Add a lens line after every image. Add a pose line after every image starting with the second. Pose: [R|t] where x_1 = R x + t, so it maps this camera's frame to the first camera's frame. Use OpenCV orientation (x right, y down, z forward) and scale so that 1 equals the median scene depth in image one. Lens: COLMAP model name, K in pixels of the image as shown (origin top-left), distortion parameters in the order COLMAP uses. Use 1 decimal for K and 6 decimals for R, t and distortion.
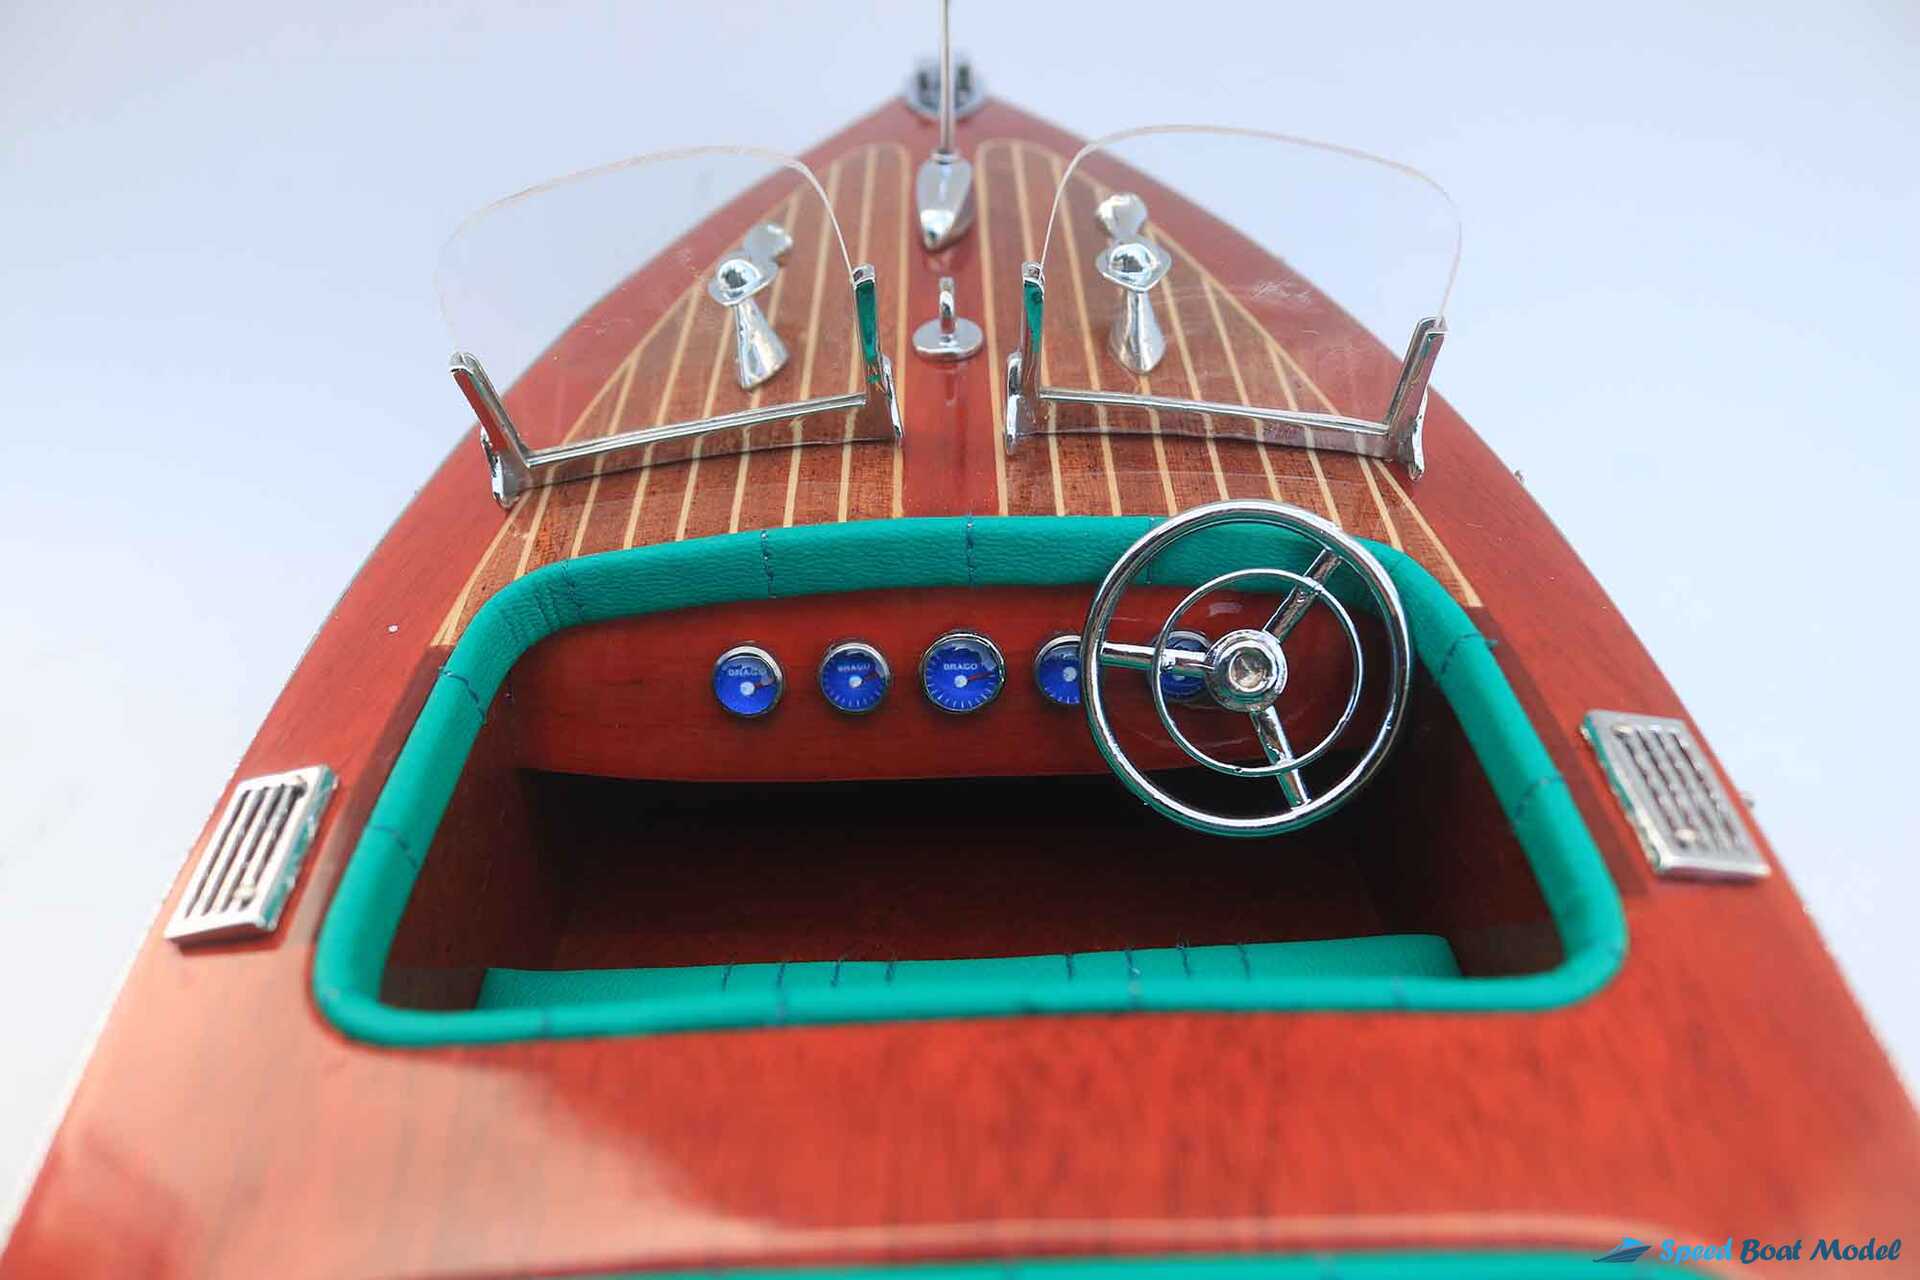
lens RADIAL K [[1572.3, 0, 960.0], [0, 1572.3, 640.0], [0, 0, 1]] dist [-0.197402, 0.074341]
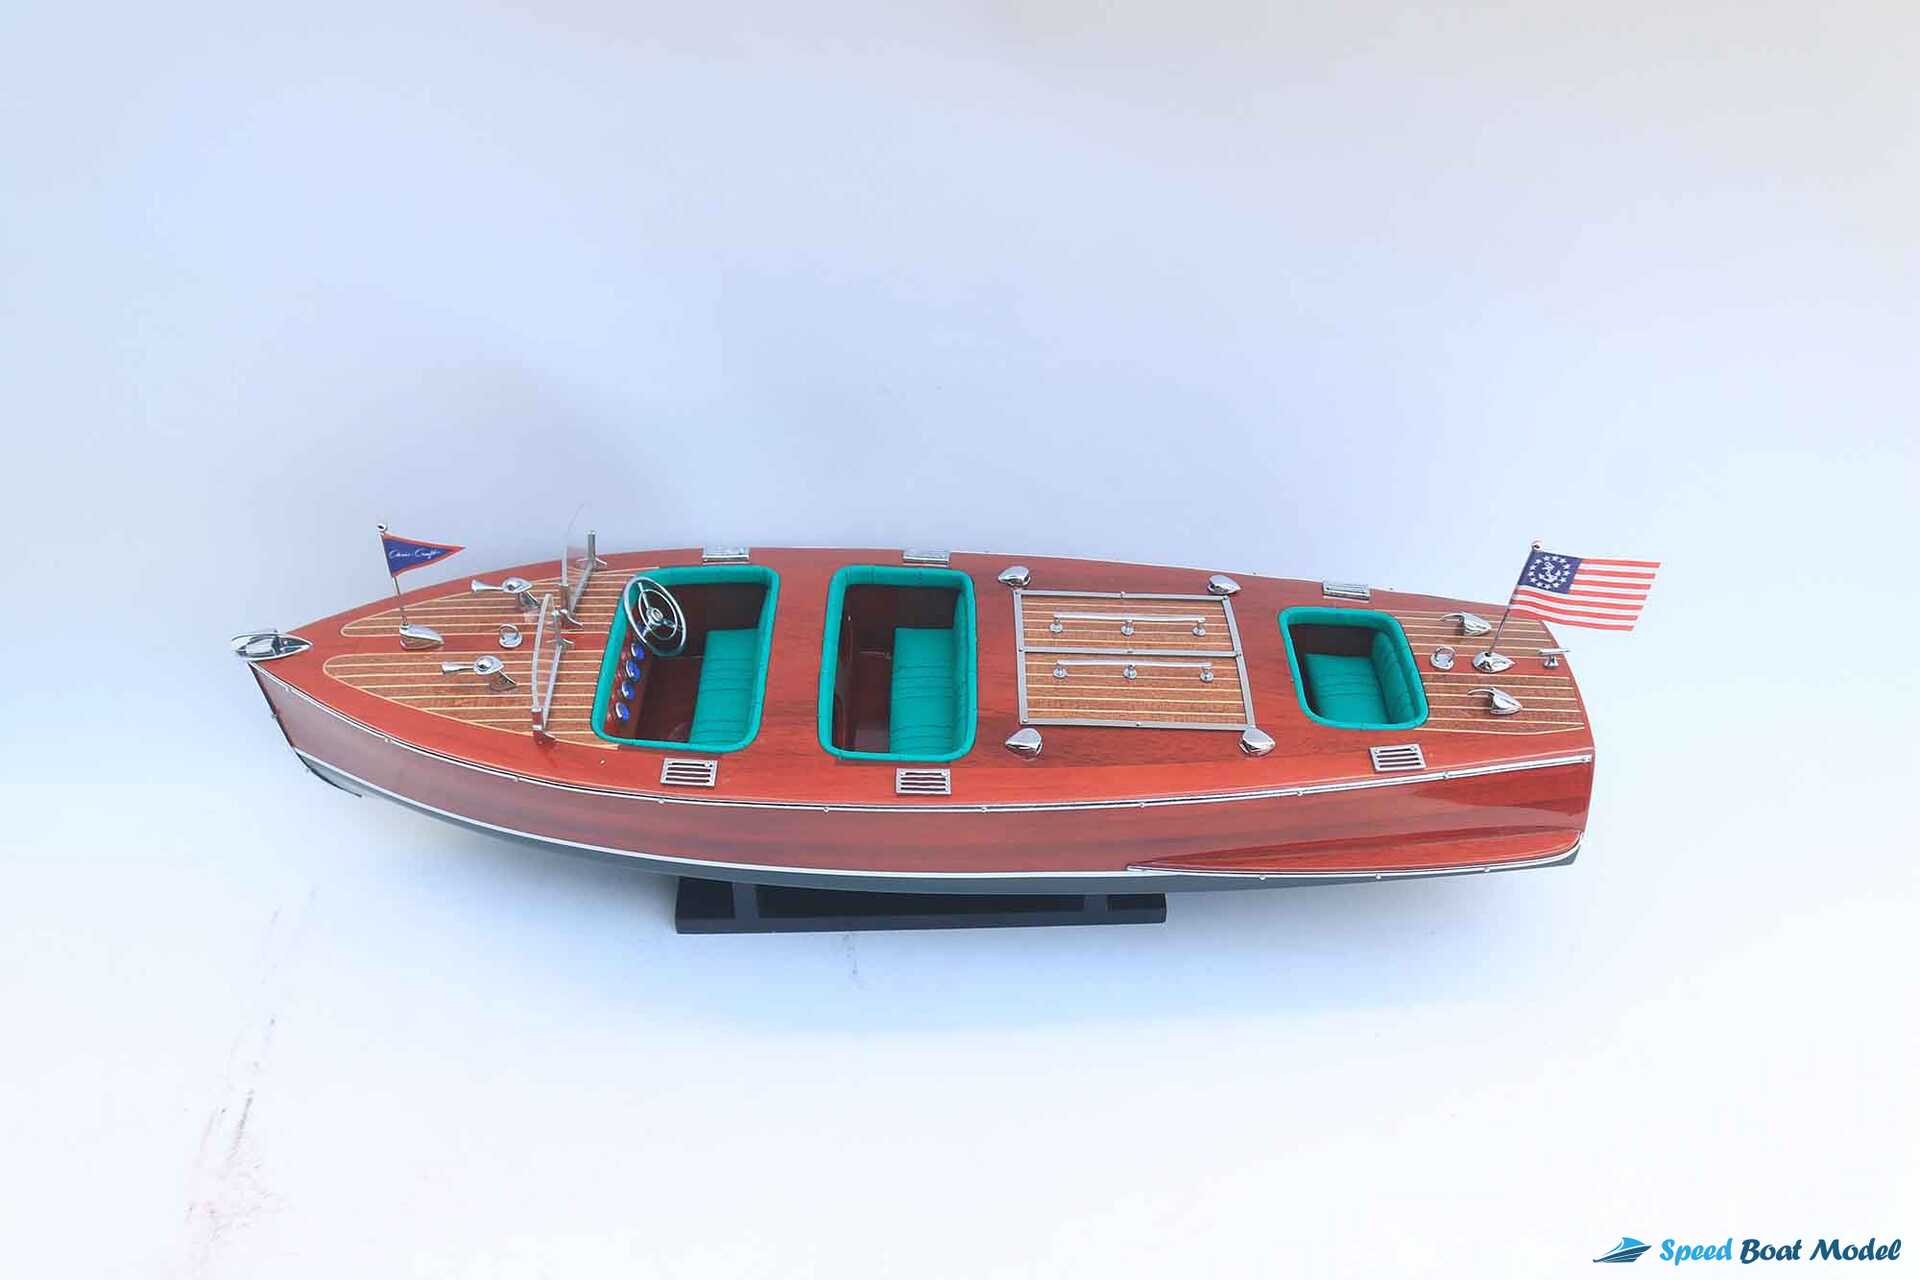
lens RADIAL K [[1628.2, 0, 961.7], [0, 1628.2, 577.5], [0, 0, 1]] dist [-0.150553, 0.087347]
pose [[0.015175, -0.576278, 0.817113, -2.837621], [0.640098, 0.633404, 0.434827, -1.219938], [-0.768144, 0.516434, 0.378486, -1.077786]]
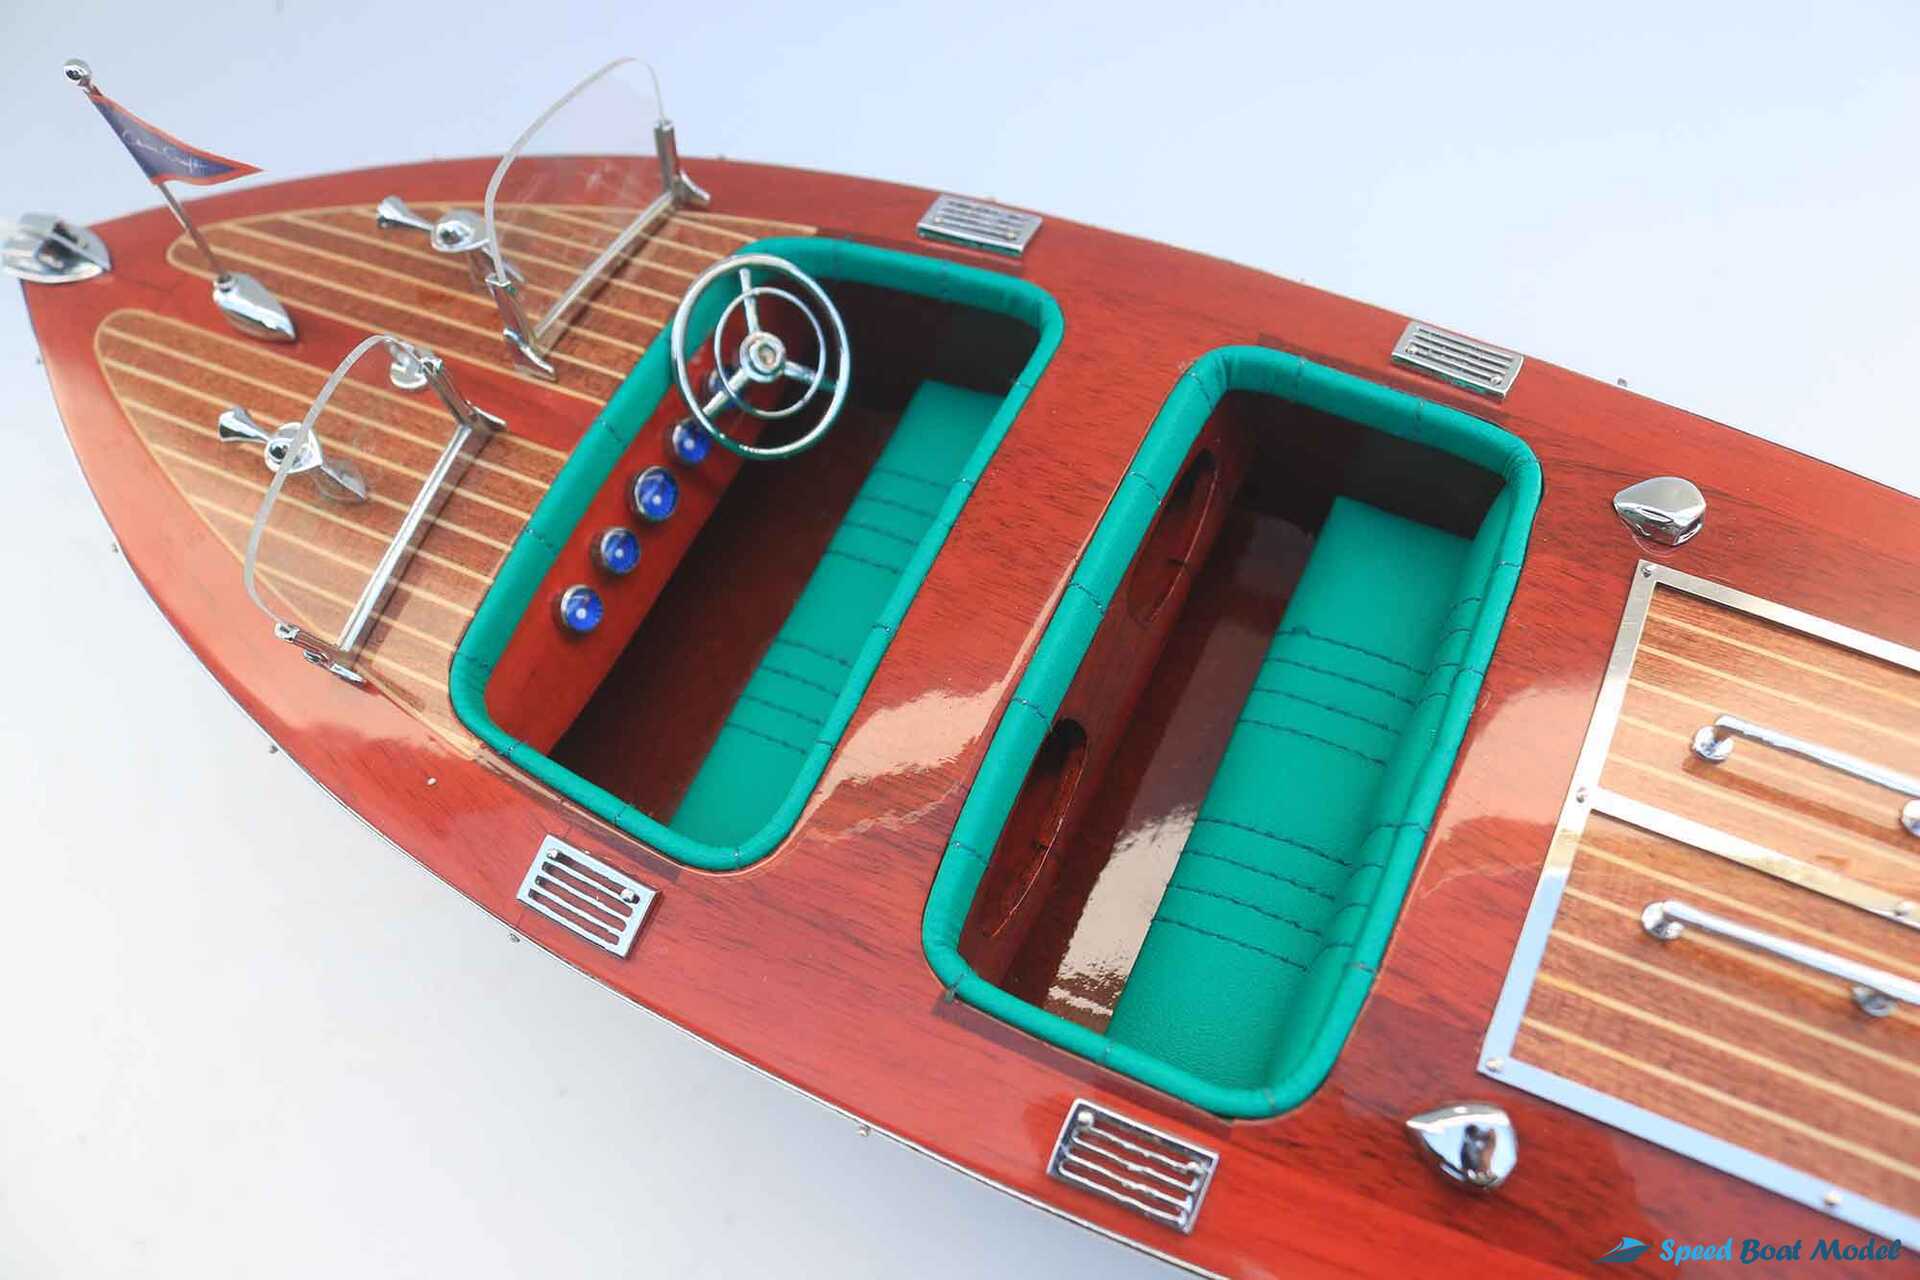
lens RADIAL K [[1628.2, 0, 961.7], [0, 1628.2, 577.5], [0, 0, 1]] dist [-0.150553, 0.087347]
pose [[0.453506, -0.775032, 0.440065, -0.609094], [0.654911, 0.624688, 0.425272, -0.397212], [-0.604503, 0.095340, 0.790877, -0.422309]]
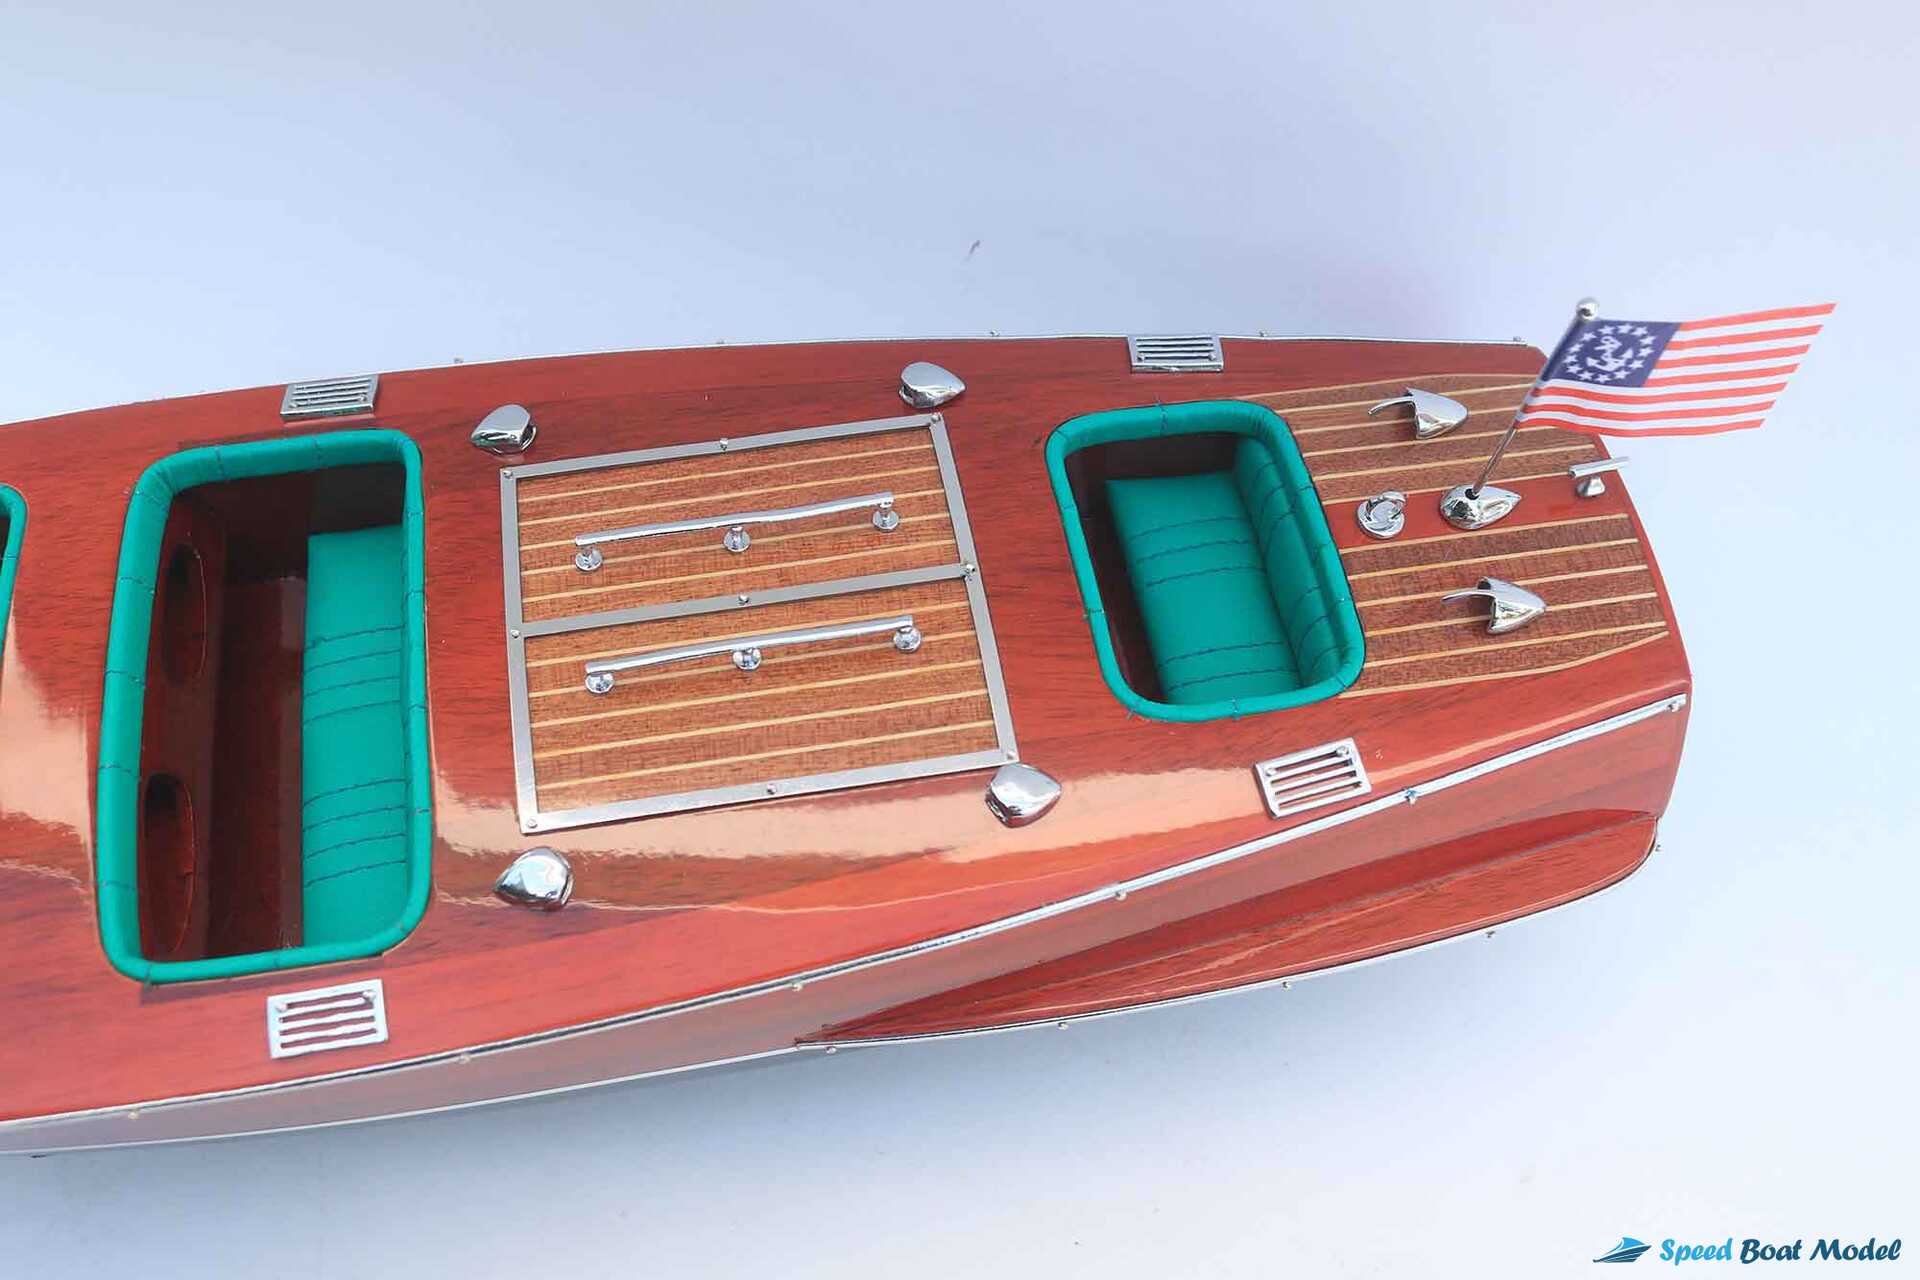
lens RADIAL K [[1800.5, 0, 957.5], [0, 1800.5, 607.3], [0, 0, 1]] dist [-0.152677, 0.125905]
pose [[-0.158530, -0.810955, 0.563224, -1.099169], [0.643819, 0.347581, 0.681678, -0.460812], [-0.748576, 0.470680, 0.467006, -0.970250]]
